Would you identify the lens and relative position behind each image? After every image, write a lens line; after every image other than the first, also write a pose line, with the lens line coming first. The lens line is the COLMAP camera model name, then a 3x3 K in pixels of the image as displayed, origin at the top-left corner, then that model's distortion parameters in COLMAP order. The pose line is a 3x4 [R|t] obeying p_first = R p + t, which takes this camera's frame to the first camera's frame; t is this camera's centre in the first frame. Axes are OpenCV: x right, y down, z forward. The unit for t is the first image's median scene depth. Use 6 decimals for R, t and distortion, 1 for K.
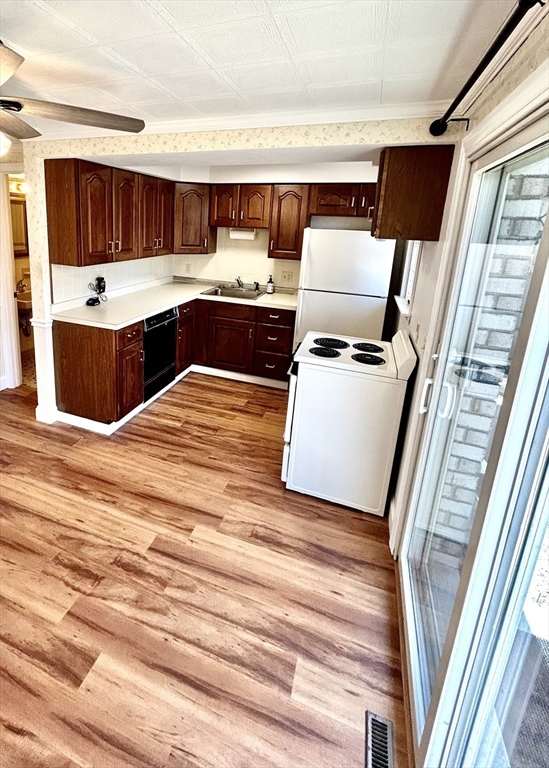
lens RADIAL K [[403.2, 0, 274.5], [0, 403.2, 384.0], [0, 0, 1]] dist [0.003705, 0.000999]
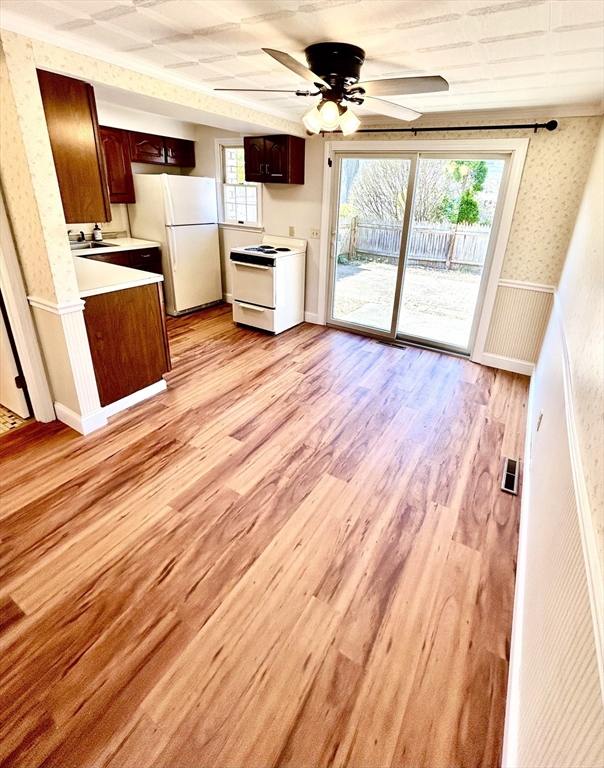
lens RADIAL K [[419.1, 0, 302.0], [0, 419.1, 384.0], [0, 0, 1]] dist [0.001685, -0.000083]
pose [[0.076570, -0.440511, 0.894476, -1.893164], [0.323294, 0.859610, 0.395666, -0.284669], [-0.943196, 0.258883, 0.208235, 0.584813]]
